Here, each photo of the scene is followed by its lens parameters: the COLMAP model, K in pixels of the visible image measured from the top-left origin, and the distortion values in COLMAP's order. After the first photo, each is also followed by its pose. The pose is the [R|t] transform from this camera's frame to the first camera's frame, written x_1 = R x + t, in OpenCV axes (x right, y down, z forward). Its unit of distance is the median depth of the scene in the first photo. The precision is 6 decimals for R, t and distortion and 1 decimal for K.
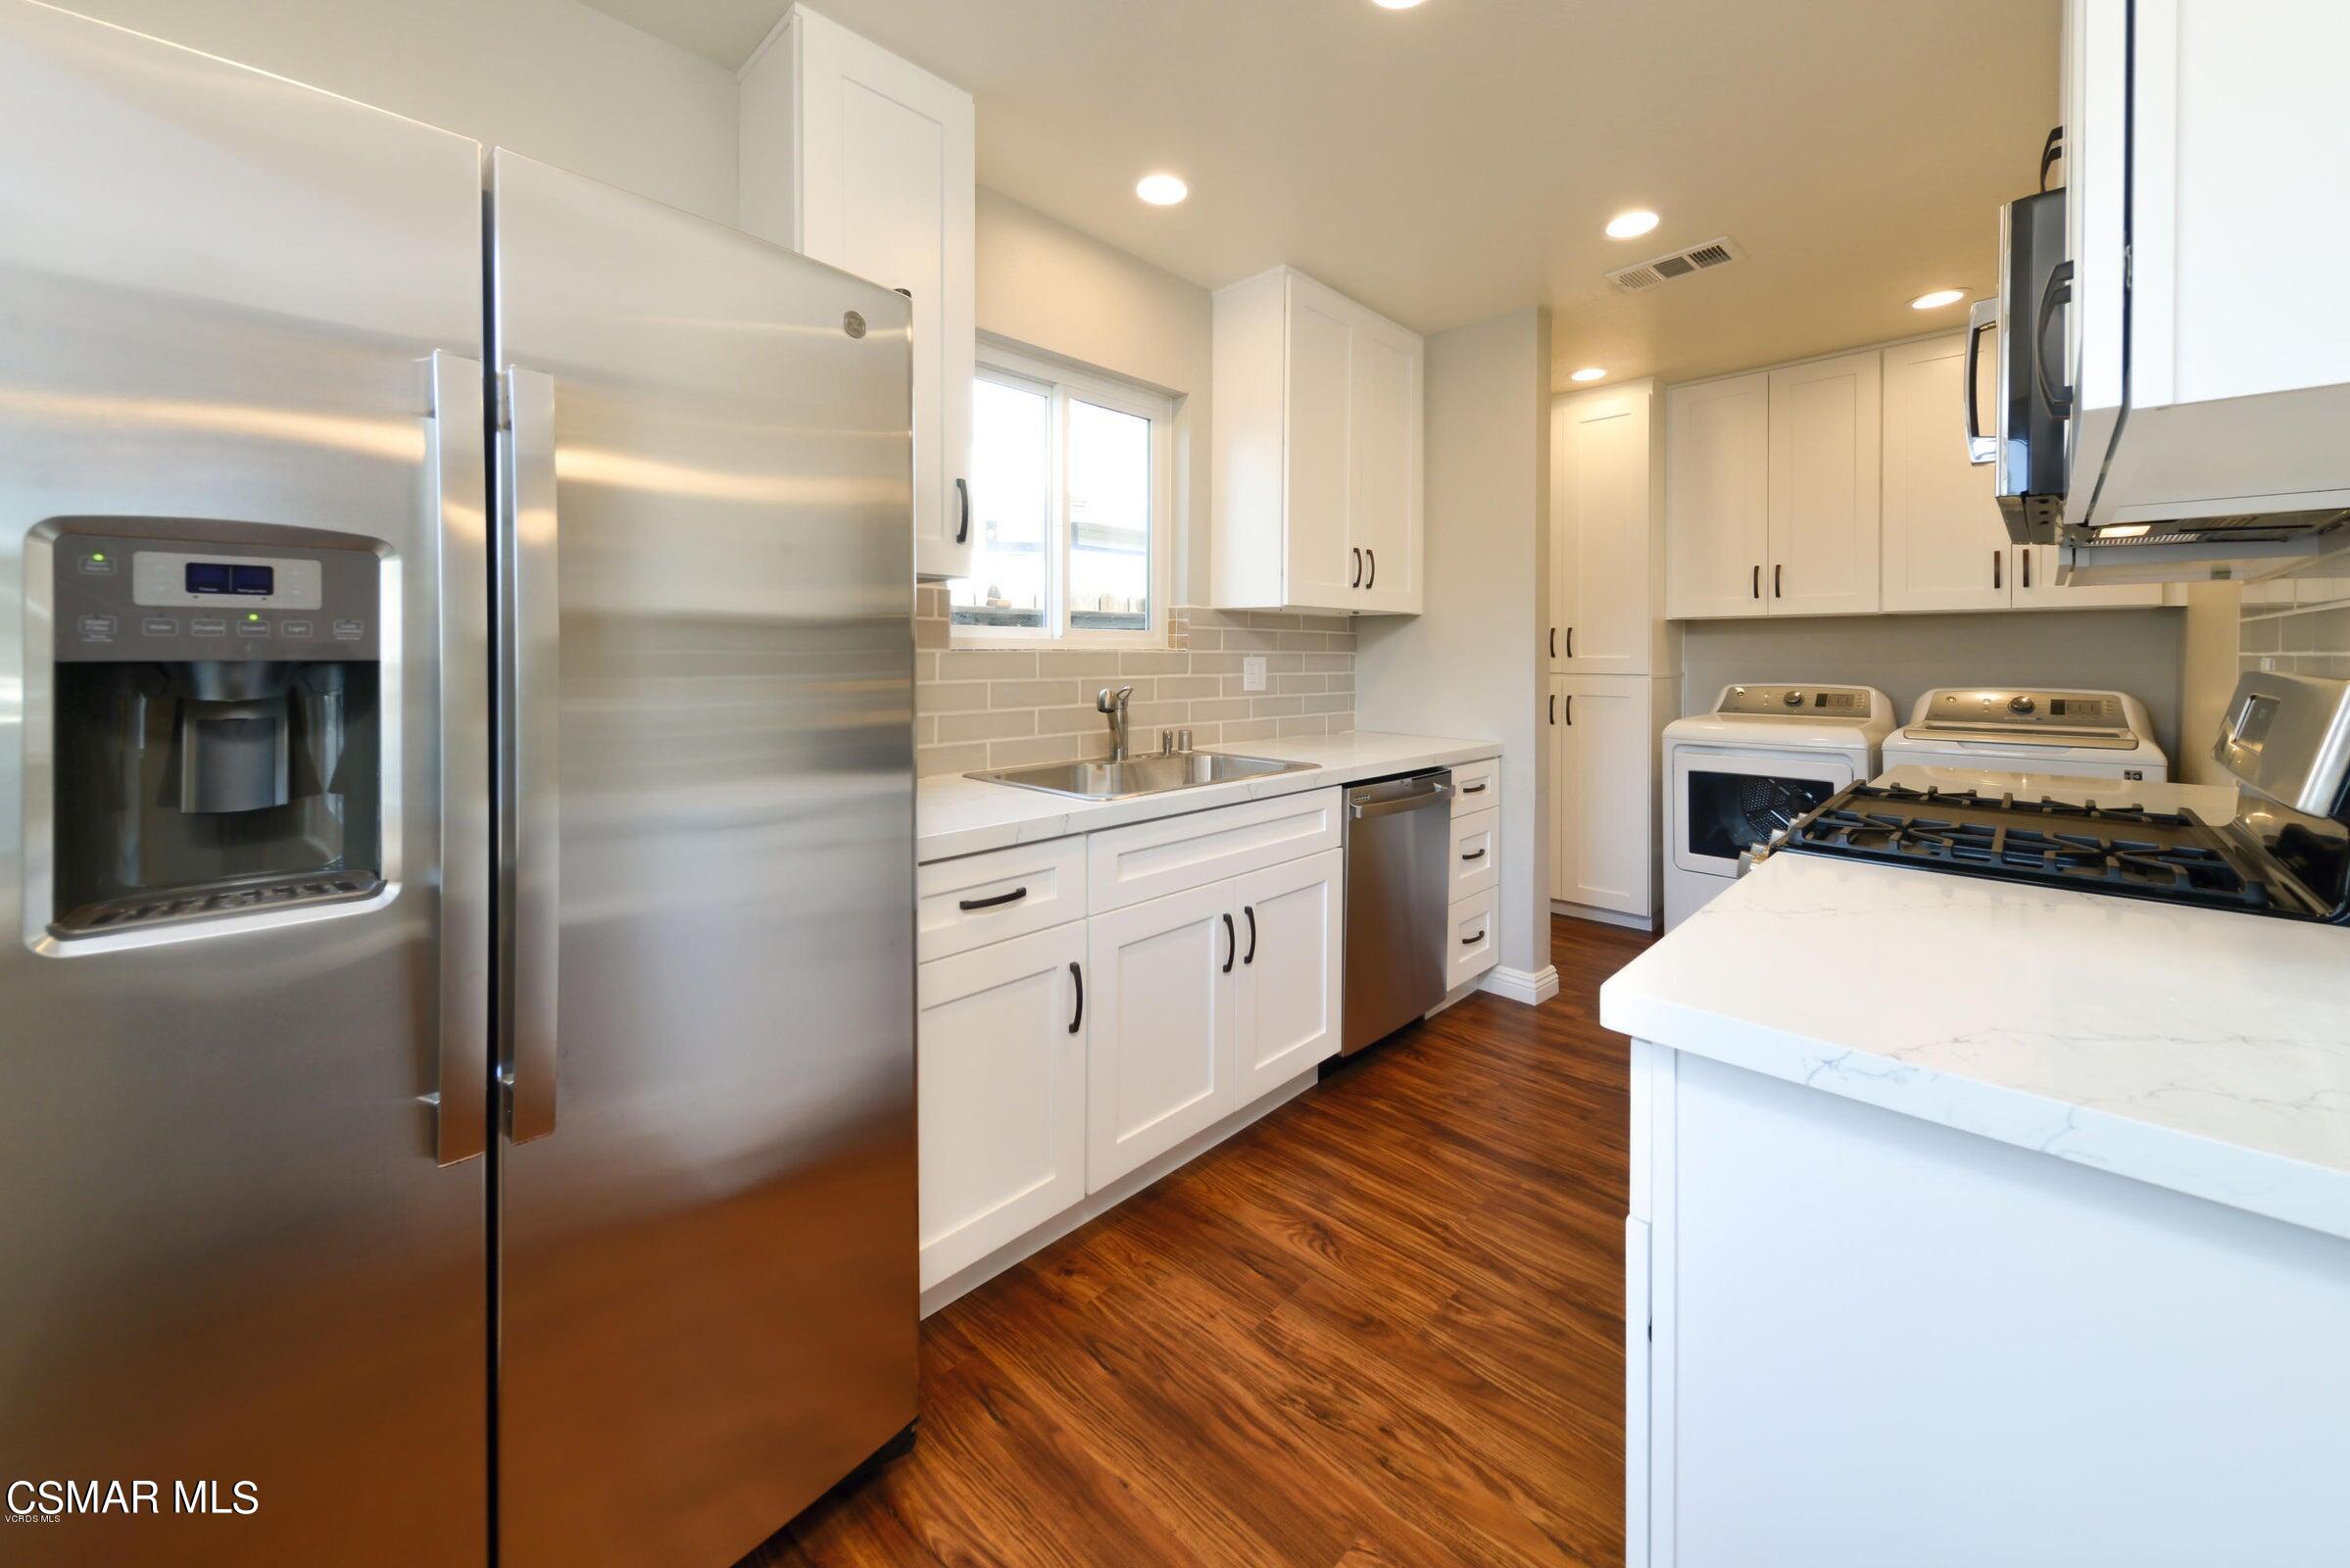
lens RADIAL K [[880.7, 0, 1168.3], [0, 880.7, 668.4], [0, 0, 1]] dist [0.001152, 0.000045]
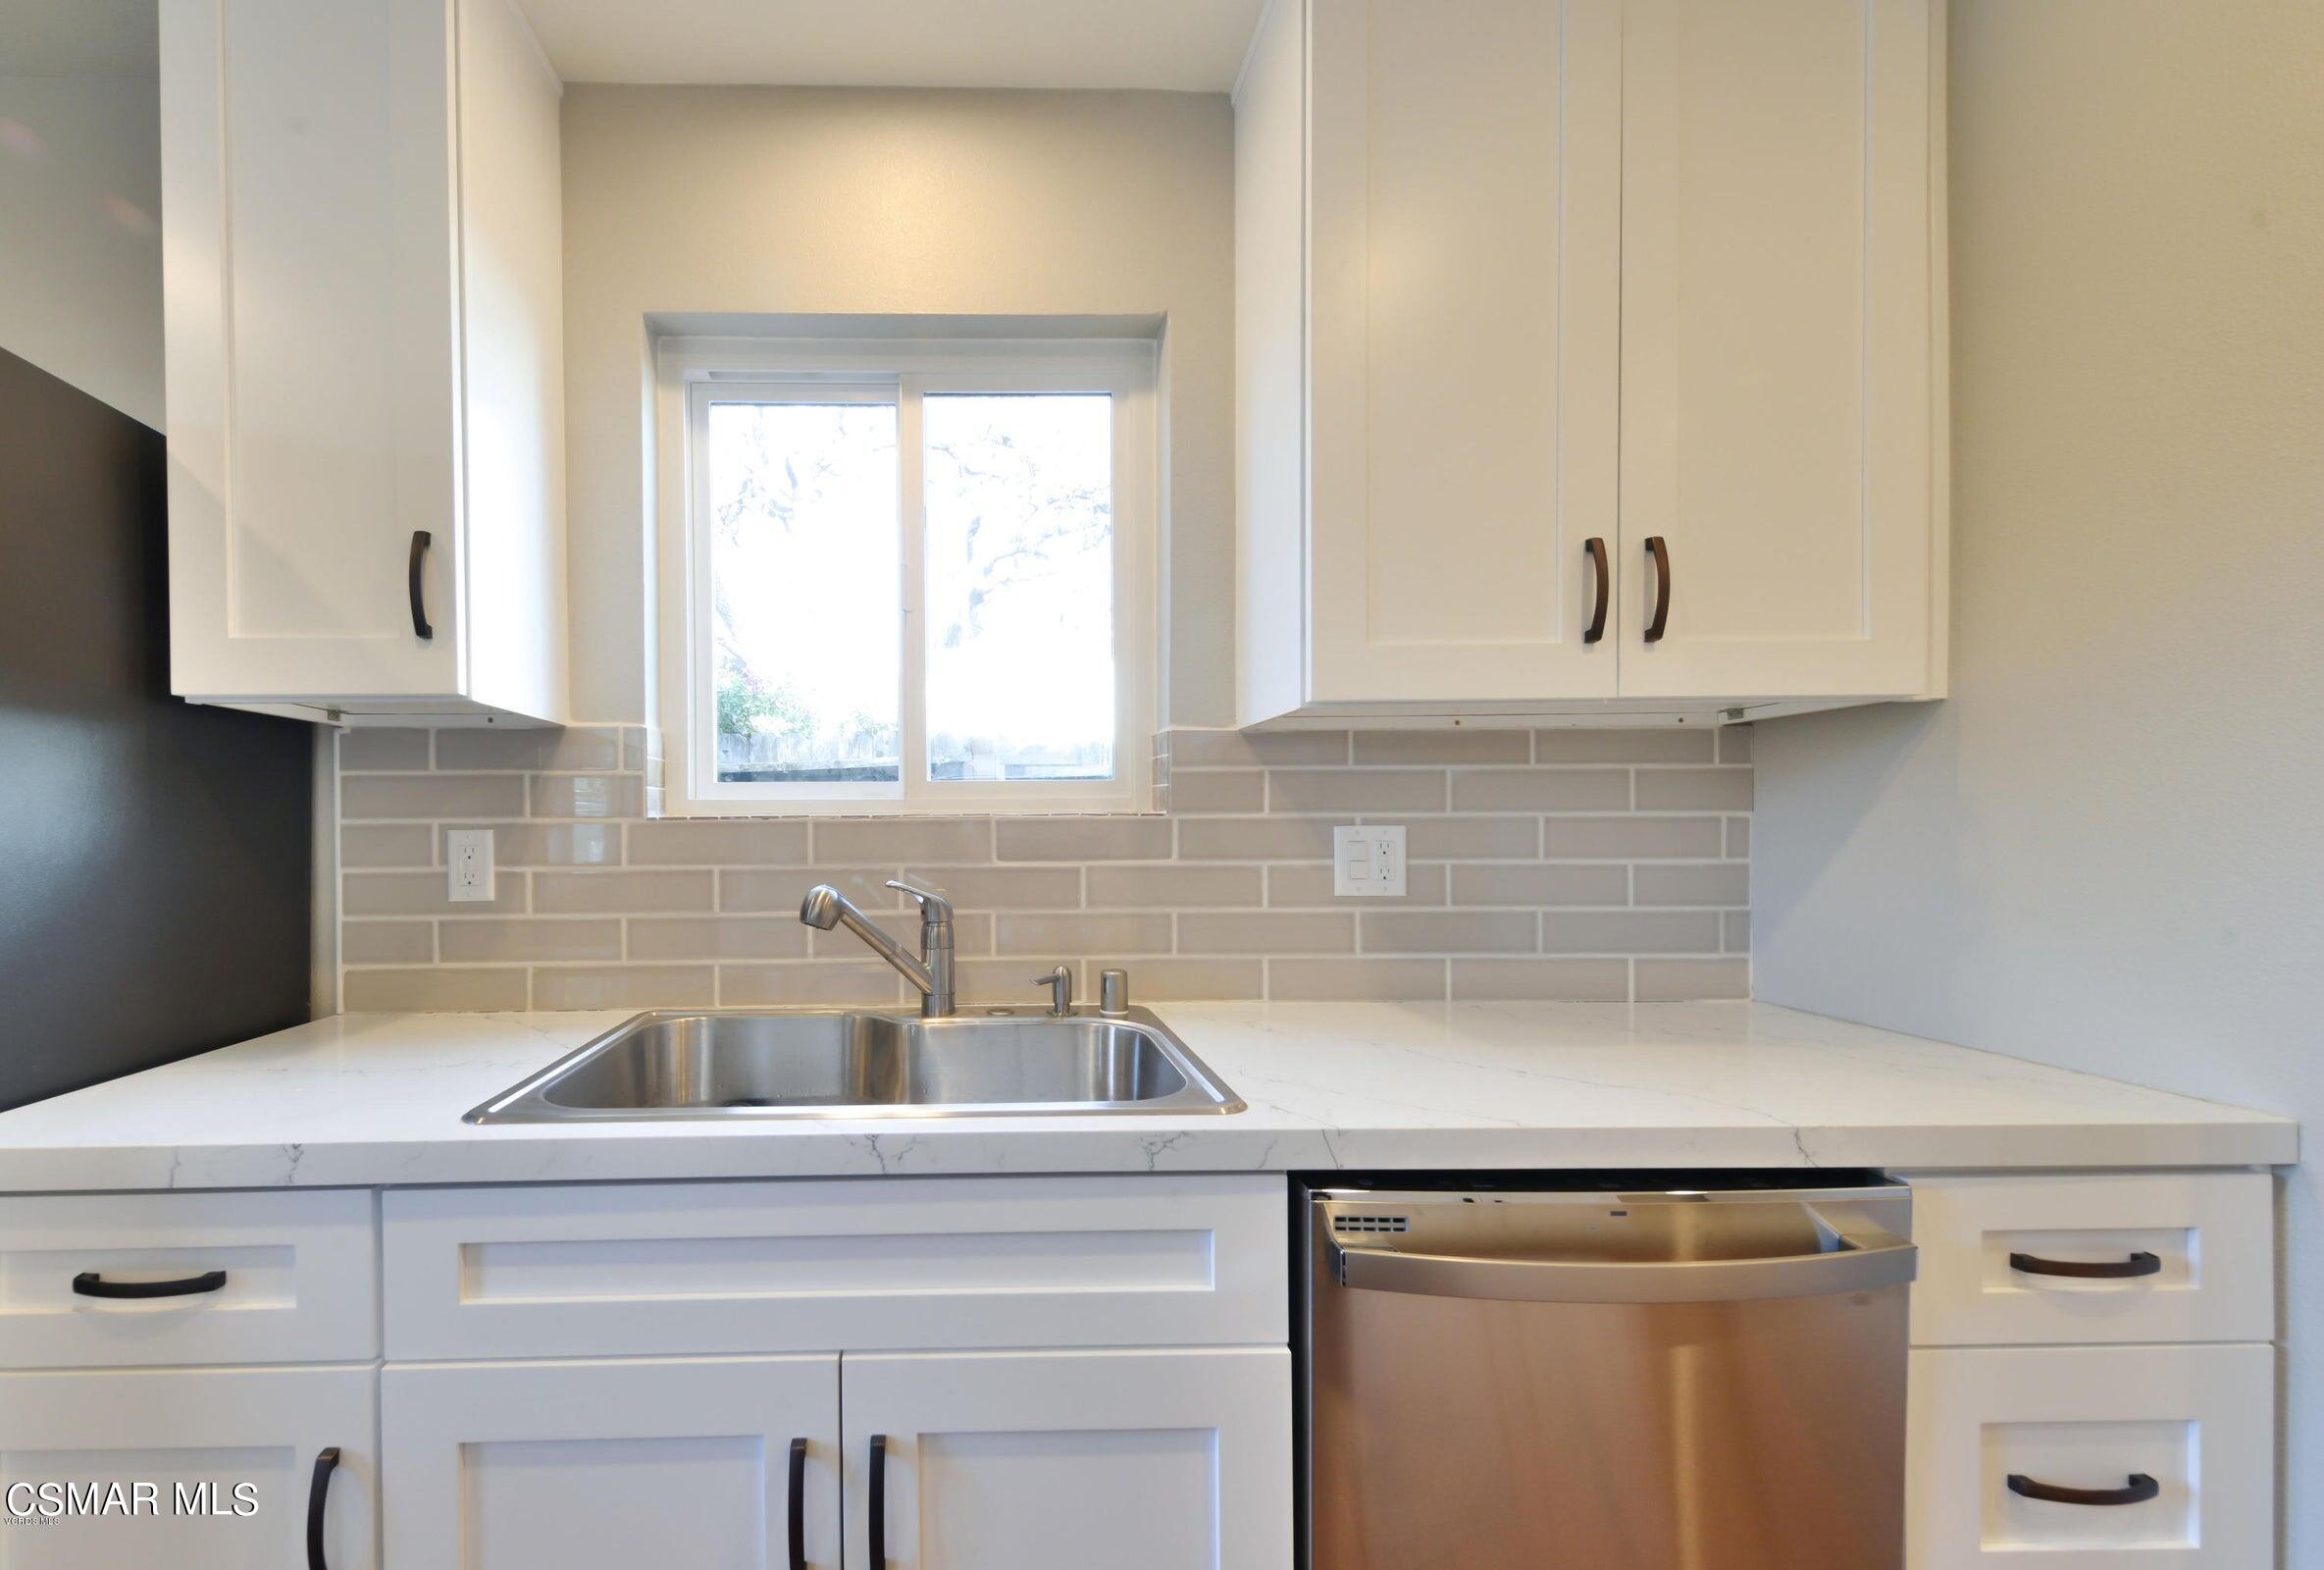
lens RADIAL K [[805.2, 0, 1163.4], [0, 805.2, 845.5], [0, 0, 1]] dist [0.002060, 0.000130]
pose [[0.708653, 0.008095, -0.705511, 0.328574], [-0.003481, 0.999962, 0.007977, -0.005167], [0.705549, -0.003197, 0.708654, 0.612812]]
